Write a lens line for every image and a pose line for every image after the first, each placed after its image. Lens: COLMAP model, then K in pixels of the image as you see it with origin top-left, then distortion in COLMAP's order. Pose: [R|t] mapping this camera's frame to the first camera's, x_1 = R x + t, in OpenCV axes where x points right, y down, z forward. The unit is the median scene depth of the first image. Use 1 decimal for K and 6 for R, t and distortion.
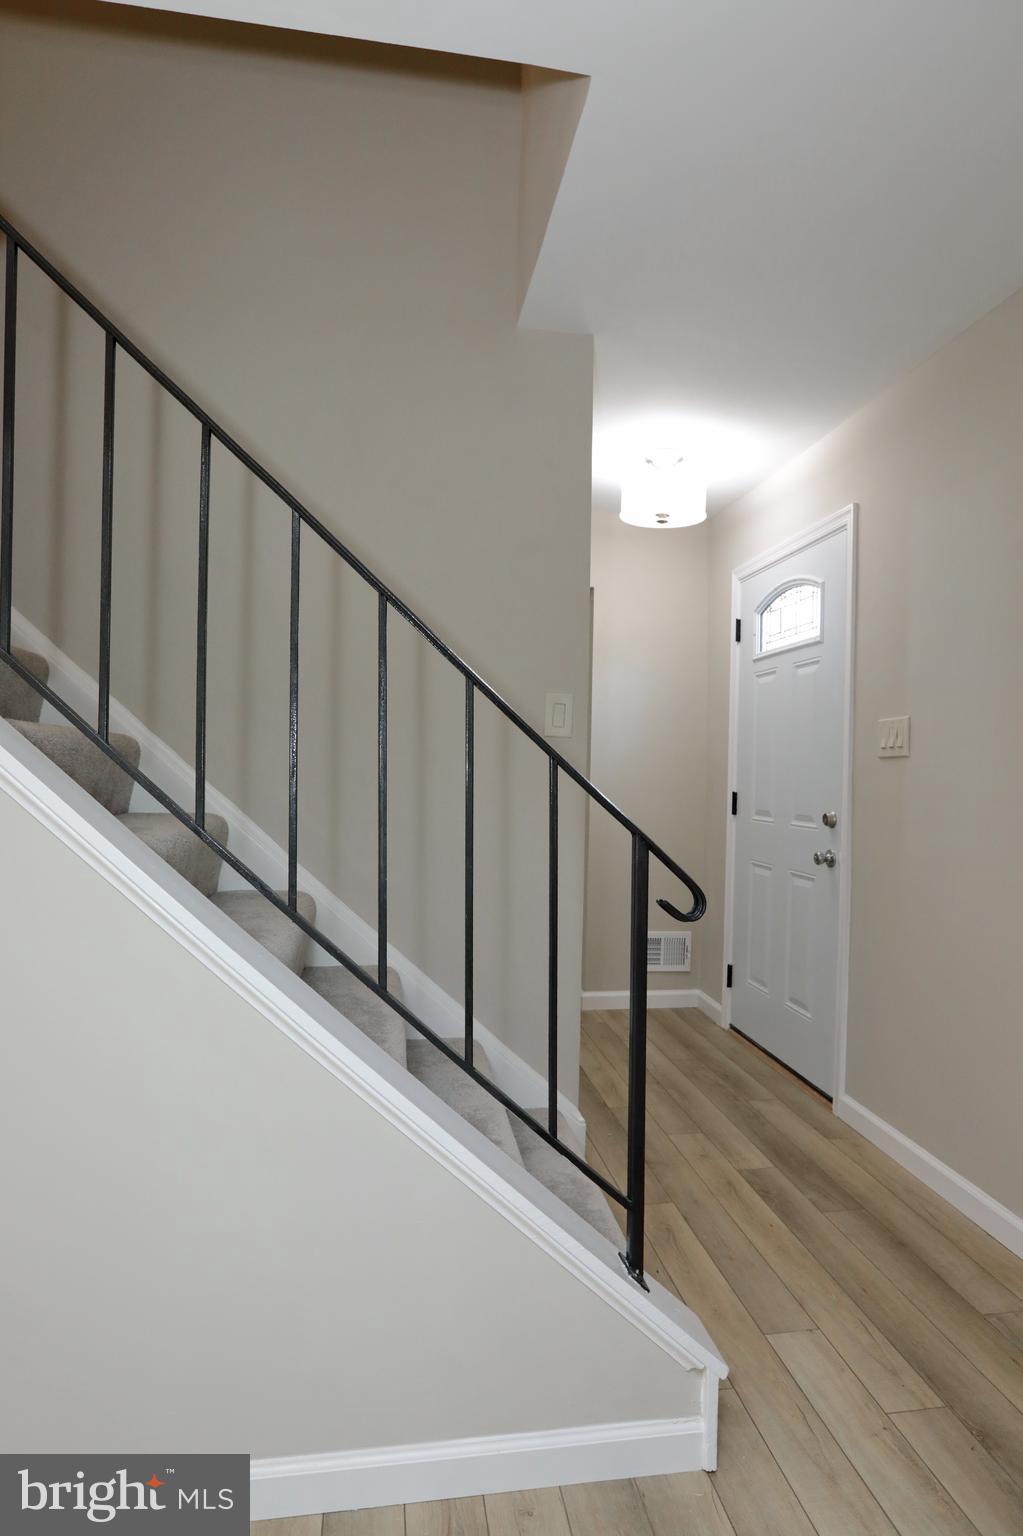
lens RADIAL K [[883.4, 0, 513.8], [0, 883.4, 771.9], [0, 0, 1]] dist [-0.024101, -0.000772]
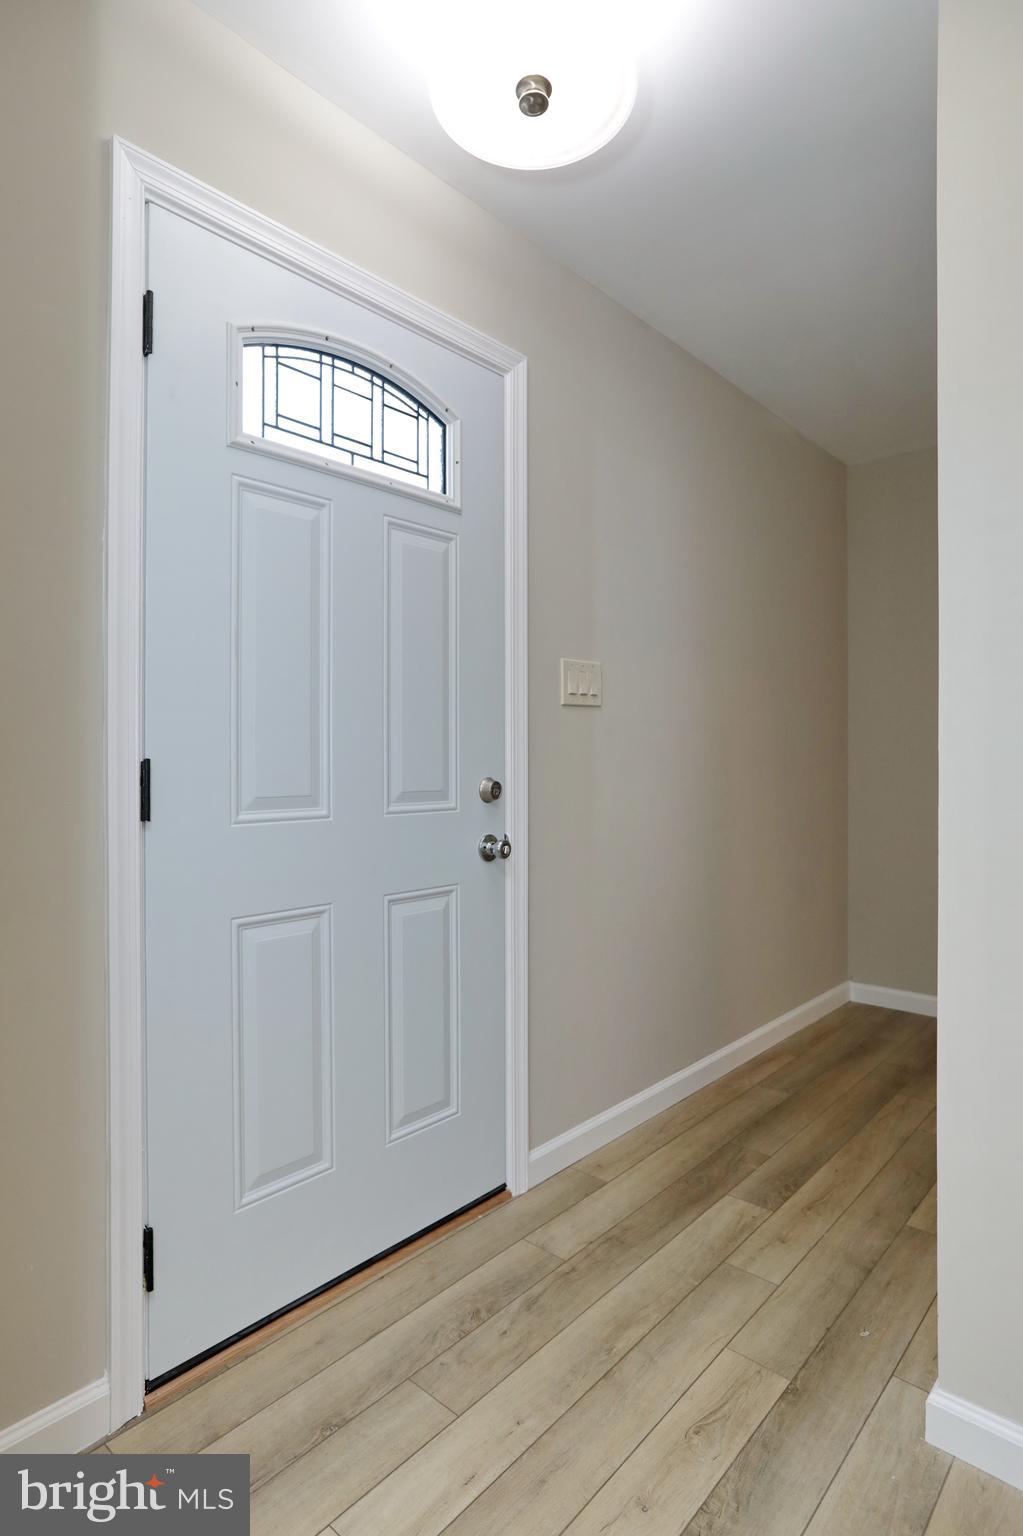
lens RADIAL K [[827.4, 0, 510.3], [0, 827.4, 763.6], [0, 0, 1]] dist [-0.012472, 0.000120]
pose [[-0.637223, -0.014325, 0.770547, -0.156307], [-0.002950, 0.999865, 0.016149, 0.027322], [-0.770674, 0.008017, -0.637179, 1.541180]]
